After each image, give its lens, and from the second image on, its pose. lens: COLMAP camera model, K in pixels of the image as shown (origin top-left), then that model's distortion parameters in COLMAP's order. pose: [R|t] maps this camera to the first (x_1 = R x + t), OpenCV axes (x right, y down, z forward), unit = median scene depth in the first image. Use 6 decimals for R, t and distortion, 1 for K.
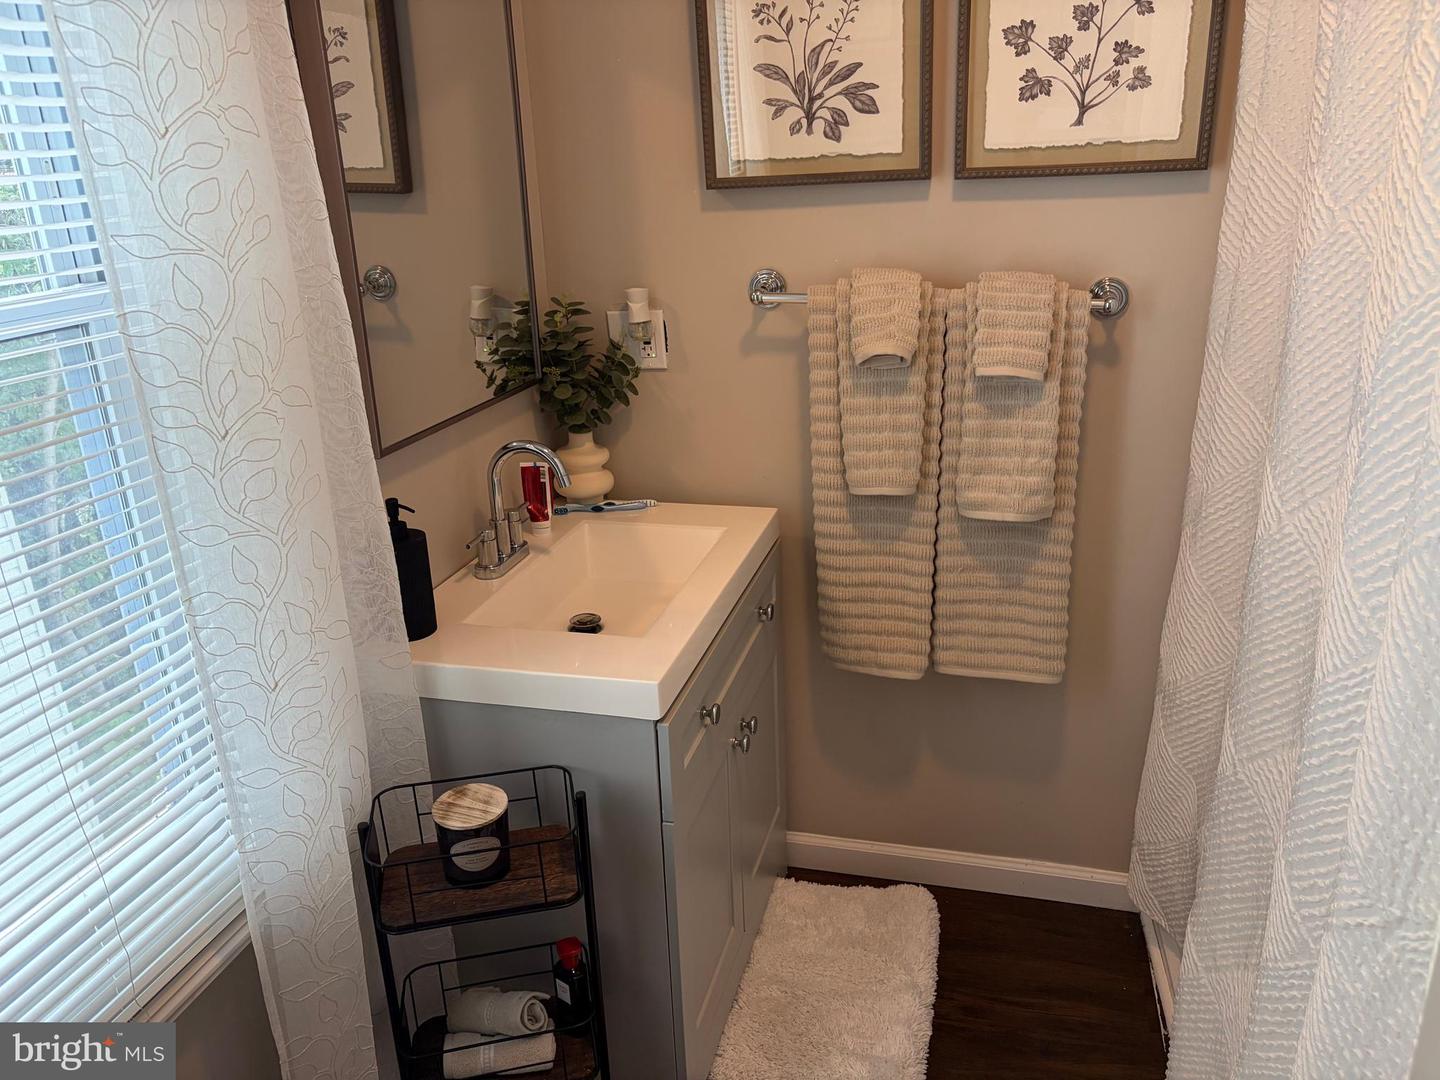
lens RADIAL K [[1091.6, 0, 723.8], [0, 1091.6, 544.1], [0, 0, 1]] dist [0.042810, -0.044184]
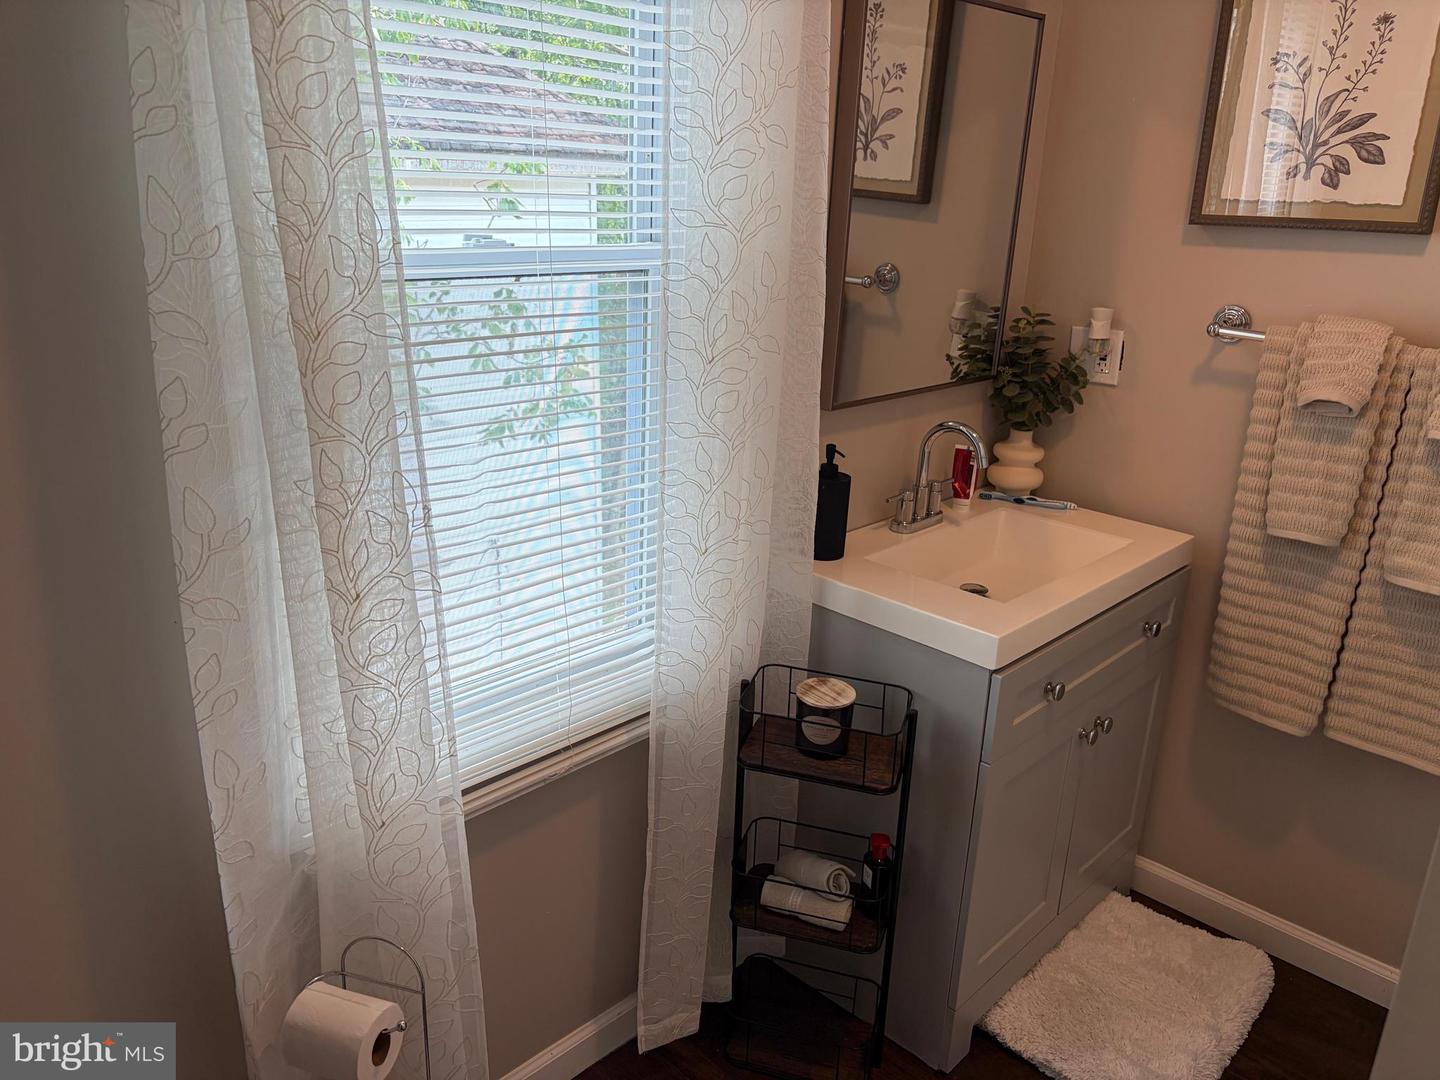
lens RADIAL K [[1091.6, 0, 719.6], [0, 1091.6, 542.6], [0, 0, 1]] dist [0.042810, -0.044184]
pose [[0.871984, 0.223897, -0.435332, 0.125846], [-0.232340, 0.972021, 0.034540, 0.046141], [0.430885, 0.071026, 0.899607, -0.133030]]
